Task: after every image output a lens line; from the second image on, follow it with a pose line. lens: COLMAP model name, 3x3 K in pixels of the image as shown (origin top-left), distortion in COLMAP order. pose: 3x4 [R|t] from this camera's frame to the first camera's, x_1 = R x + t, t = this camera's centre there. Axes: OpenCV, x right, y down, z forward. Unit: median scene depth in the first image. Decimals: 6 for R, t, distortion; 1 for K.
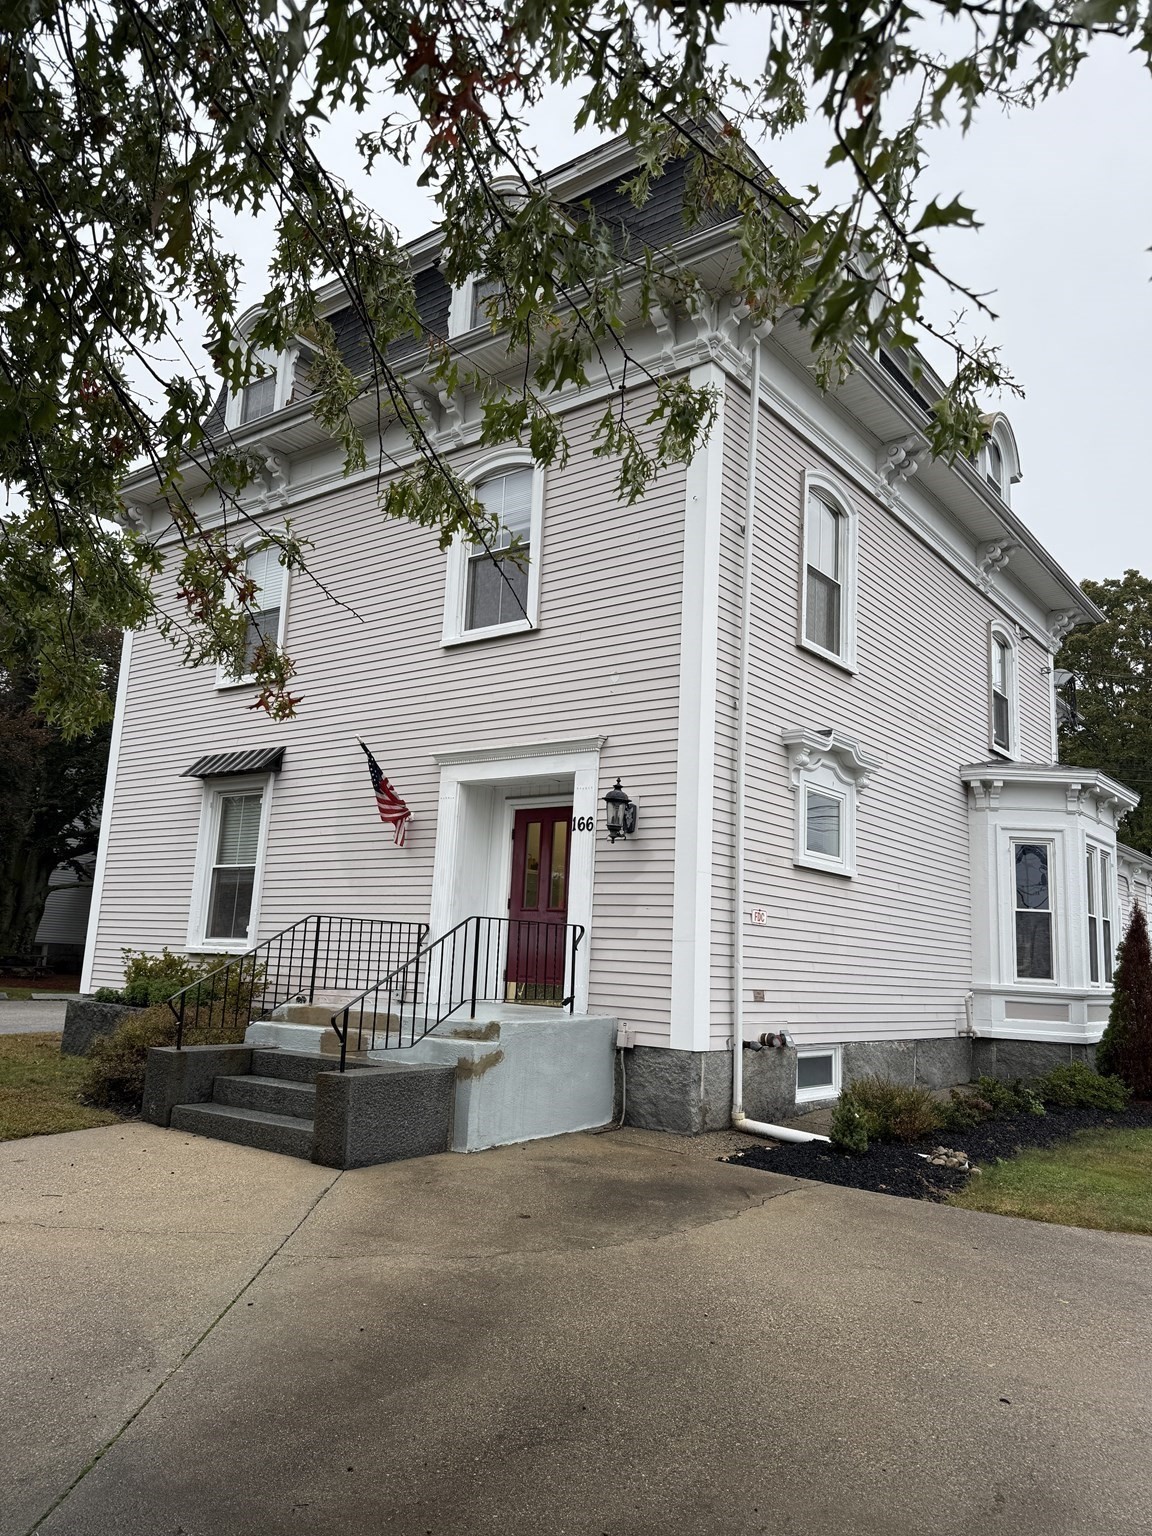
lens RADIAL K [[1102.8, 0, 560.4], [0, 1102.8, 742.0], [0, 0, 1]] dist [0.050053, -0.022488]
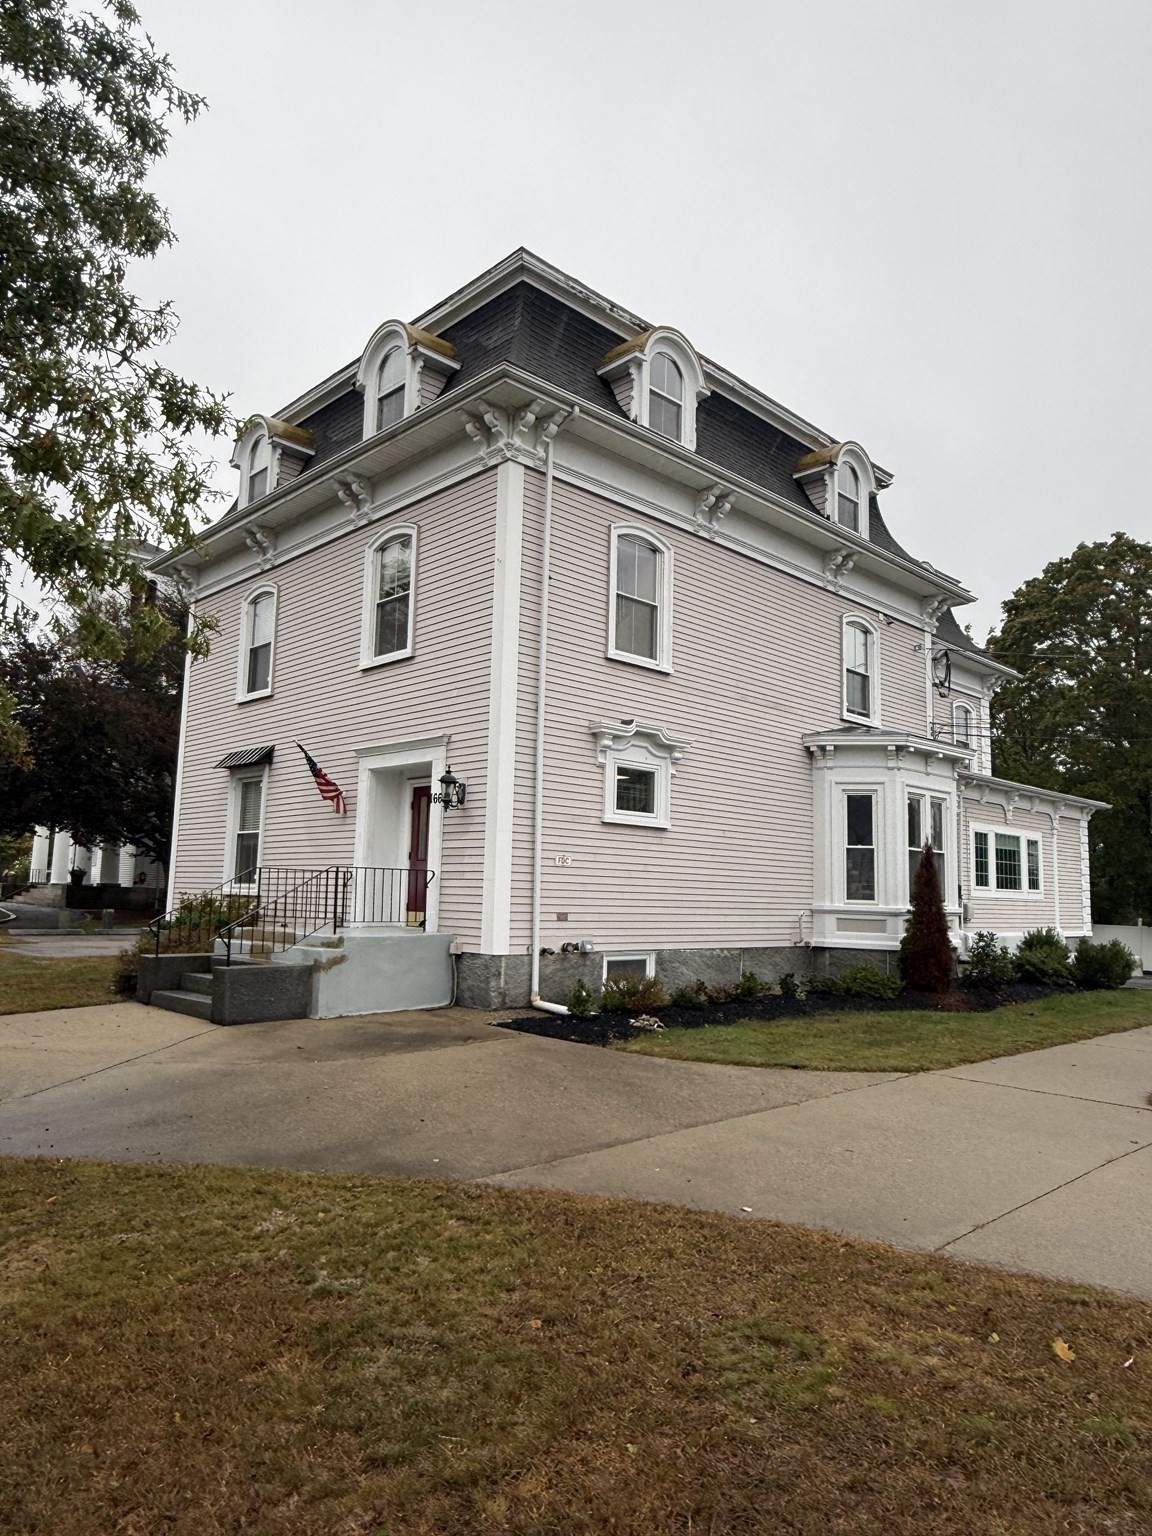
lens RADIAL K [[1017.9, 0, 575.1], [0, 1017.9, 736.3], [0, 0, 1]] dist [-0.032675, 0.021636]
pose [[0.988714, -0.042283, -0.143724, 0.351055], [0.047573, 0.998304, 0.033567, -0.035498], [0.142061, -0.040025, 0.989048, -0.227445]]
